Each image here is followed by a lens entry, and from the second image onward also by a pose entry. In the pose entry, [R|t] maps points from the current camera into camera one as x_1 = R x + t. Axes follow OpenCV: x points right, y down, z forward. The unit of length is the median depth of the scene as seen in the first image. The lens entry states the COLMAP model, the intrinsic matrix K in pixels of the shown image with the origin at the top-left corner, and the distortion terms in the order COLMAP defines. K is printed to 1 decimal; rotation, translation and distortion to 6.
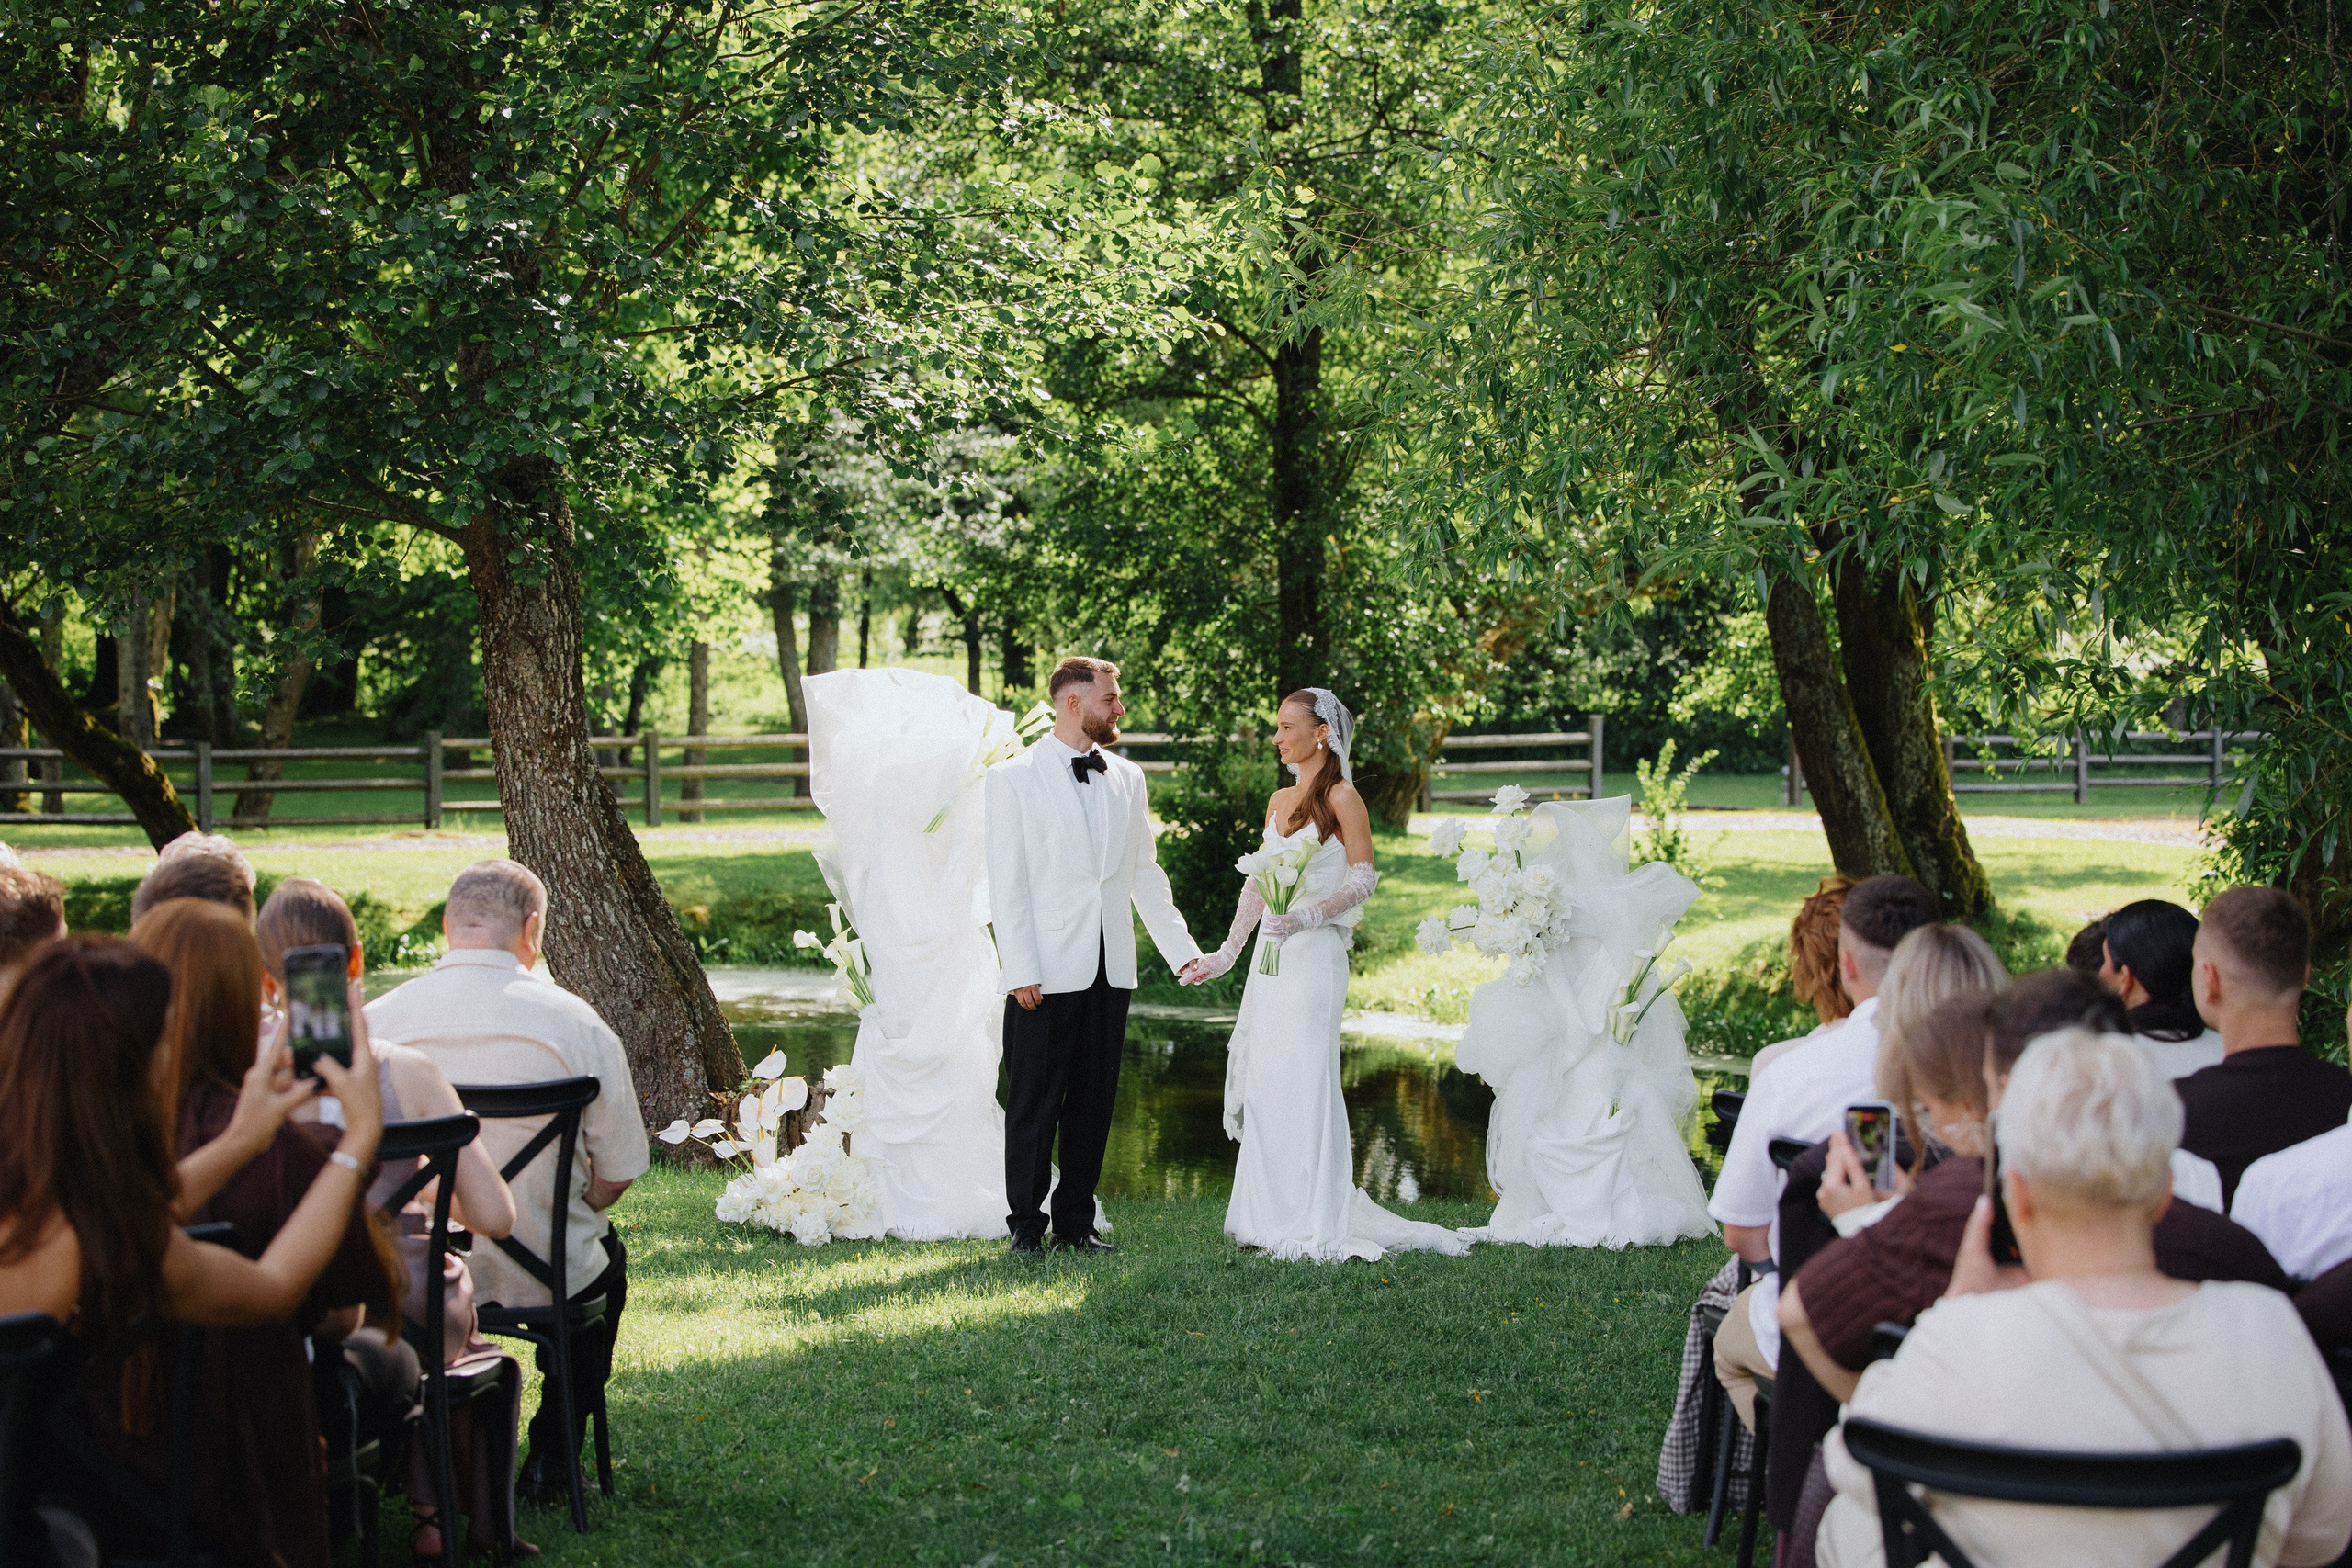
lens RADIAL K [[4738.1, 0, 1173.9], [0, 4738.1, 879.8], [0, 0, 1]] dist [-0.276618, 0.089064]
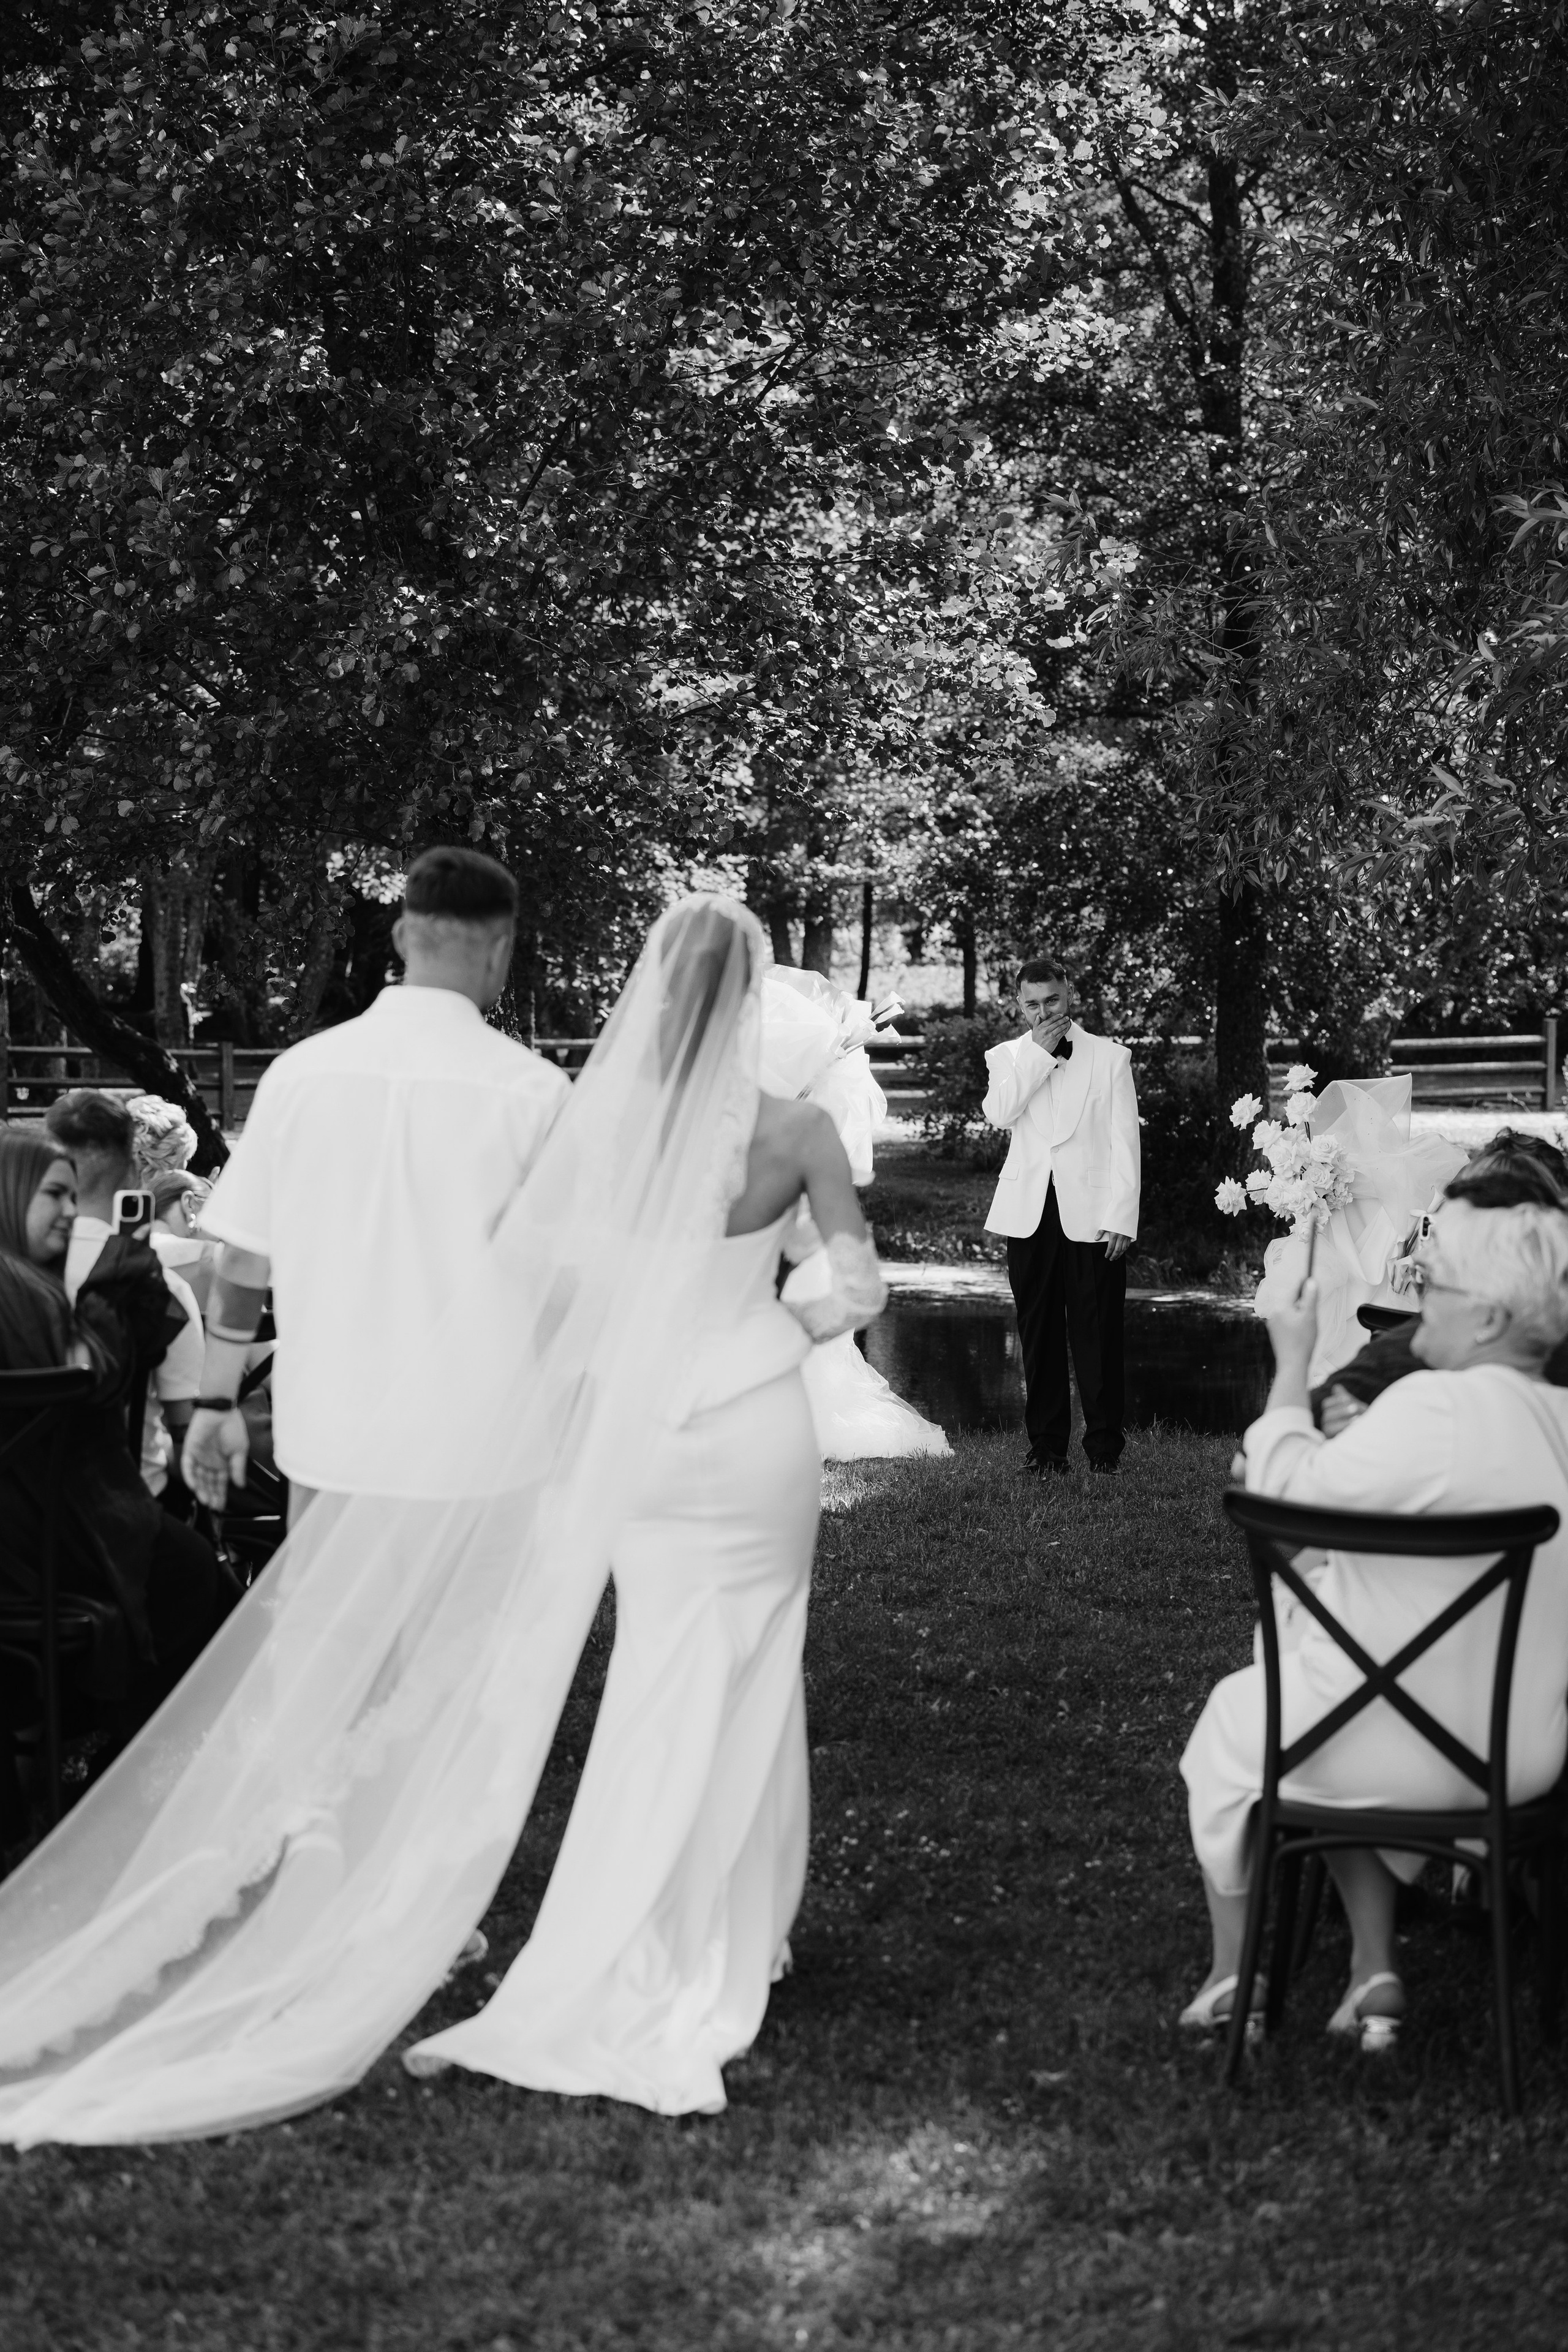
lens RADIAL K [[4559.2, 0, 784.0], [0, 4559.2, 1176.0], [0, 0, 1]] dist [-0.015512, -0.022934]
pose [[0.996204, 0.002610, -0.087007, 0.015029], [-0.002711, 0.999996, -0.001047, 0.002903], [0.087004, 0.001279, 0.996207, -0.037053]]
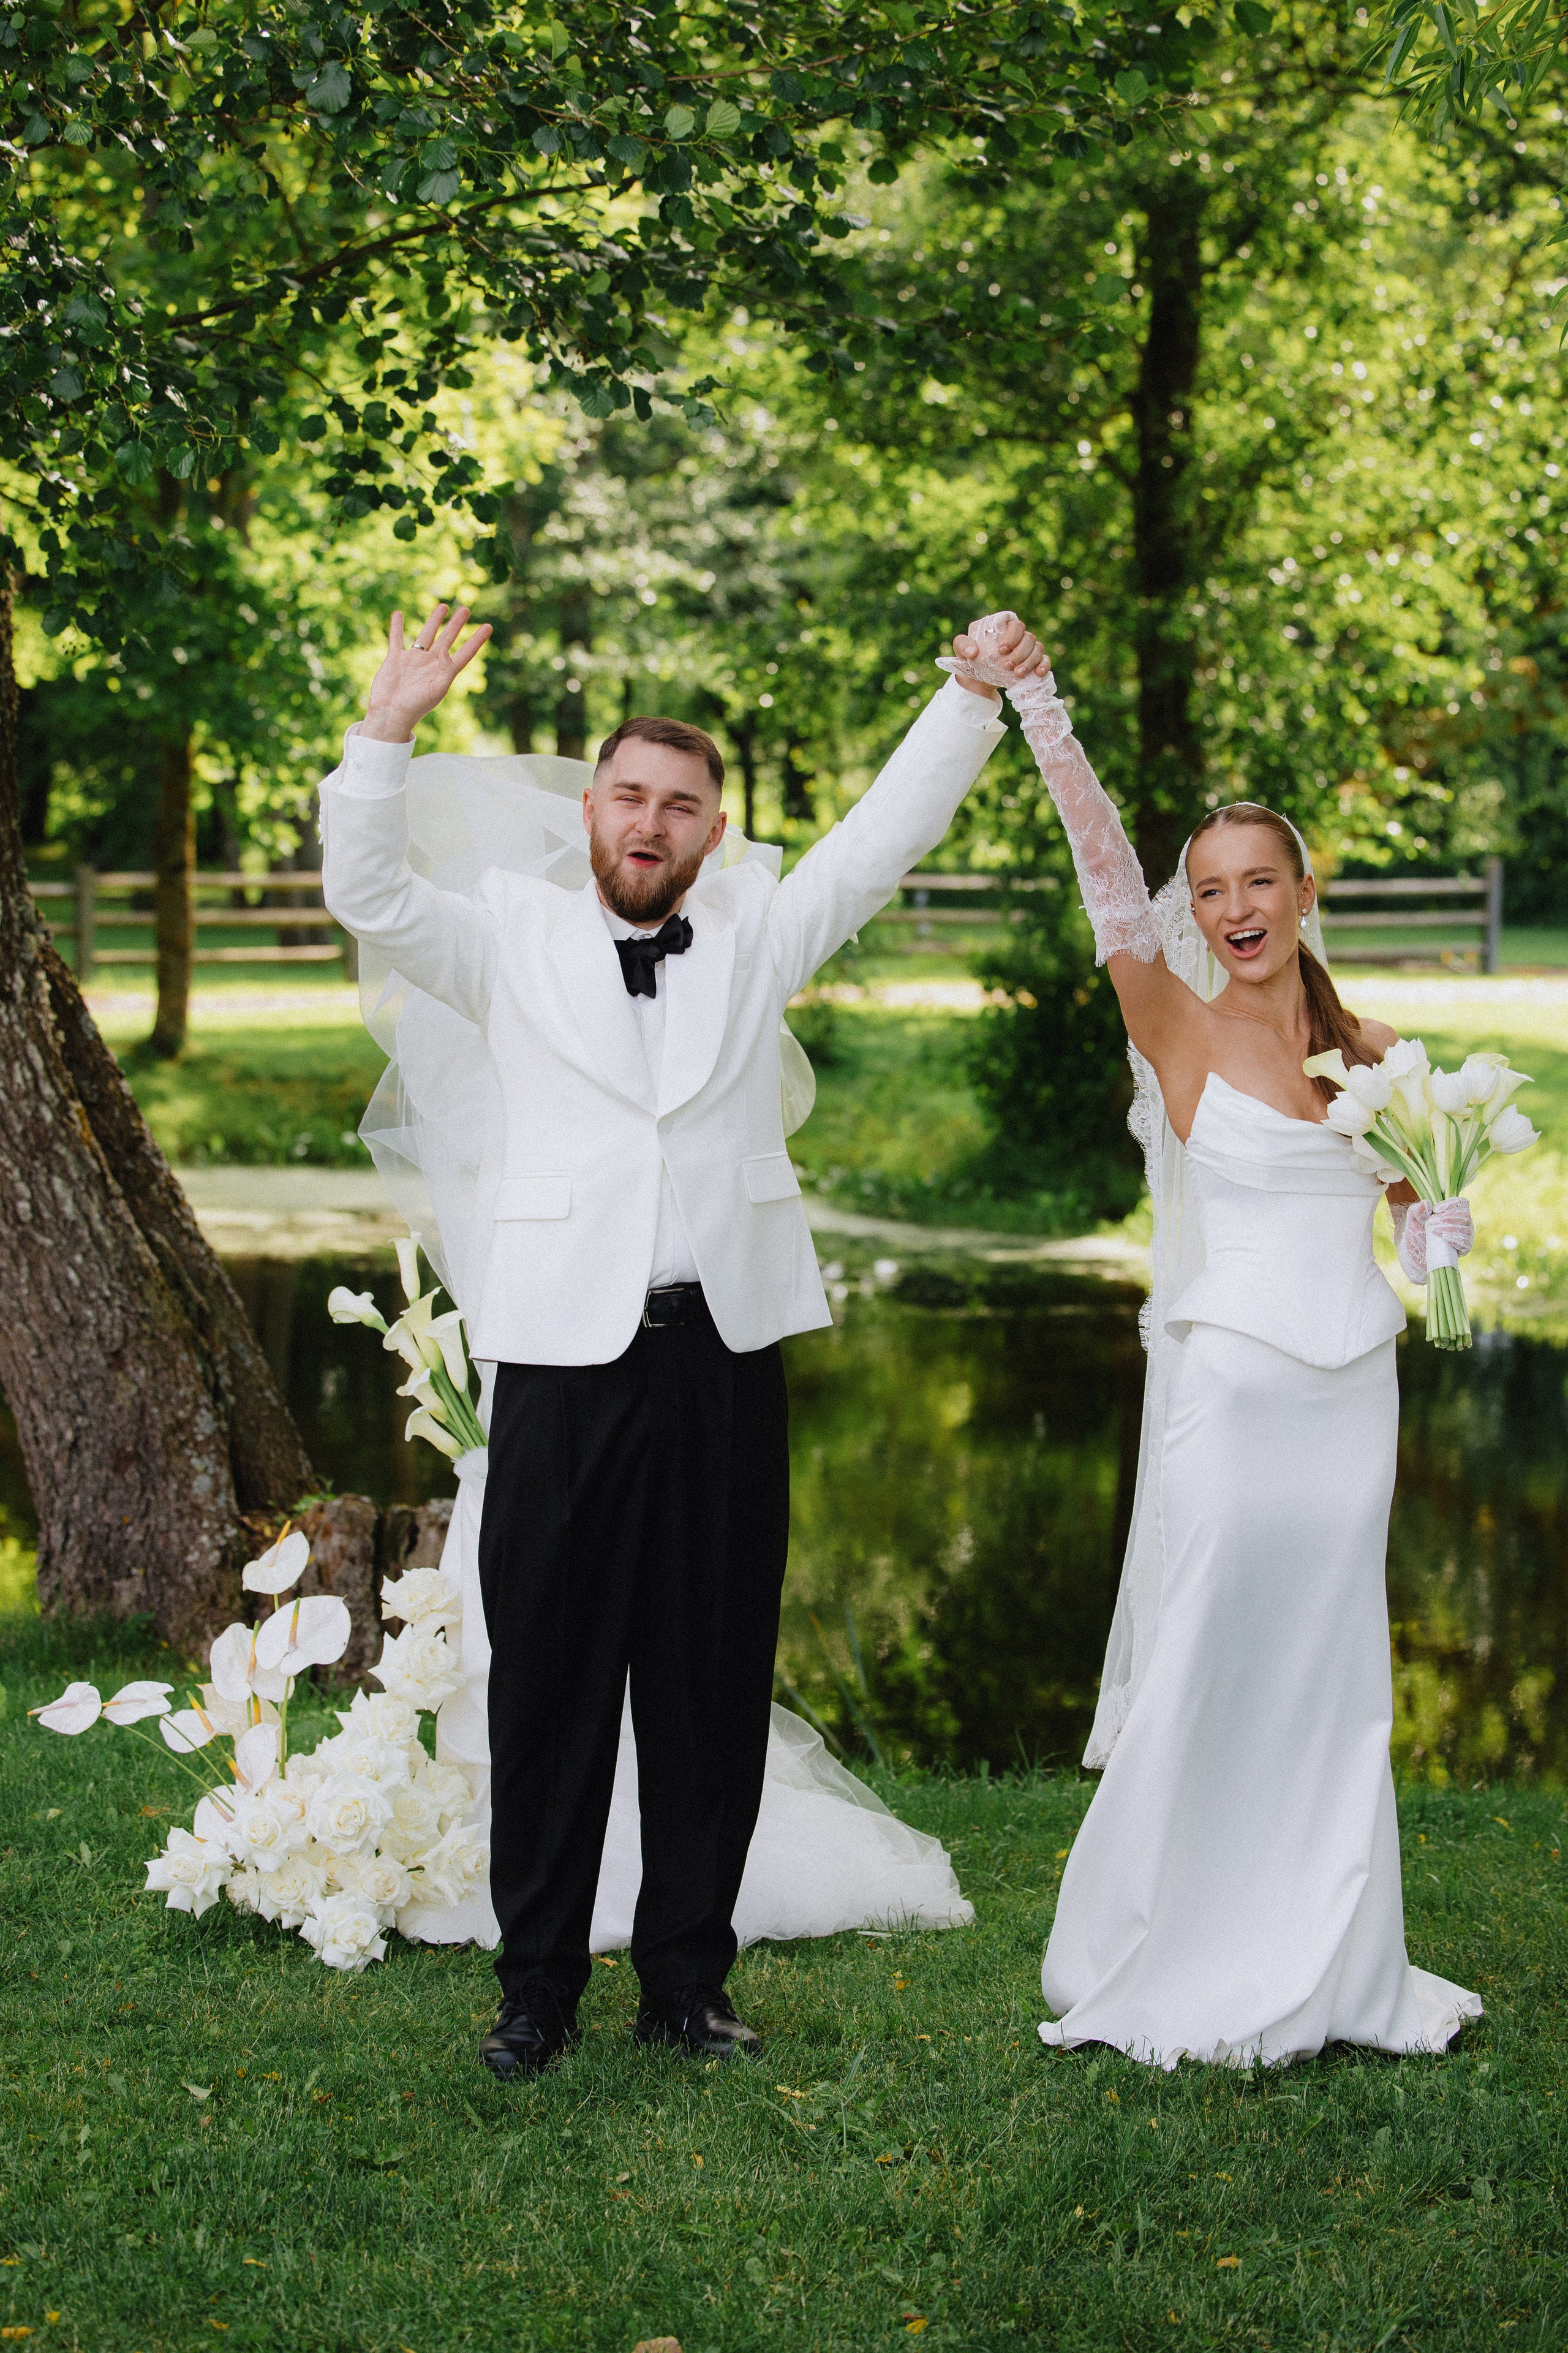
lens RADIAL K [[5150.8, 0, 703.9], [0, 5150.8, 1131.3], [0, 0, 1]] dist [-0.246829, -0.034982]
pose [[0.998655, 0.009898, -0.050891, -0.005354], [-0.008911, 0.999769, 0.019576, -0.005925], [0.051073, -0.019096, 0.998512, 0.172341]]
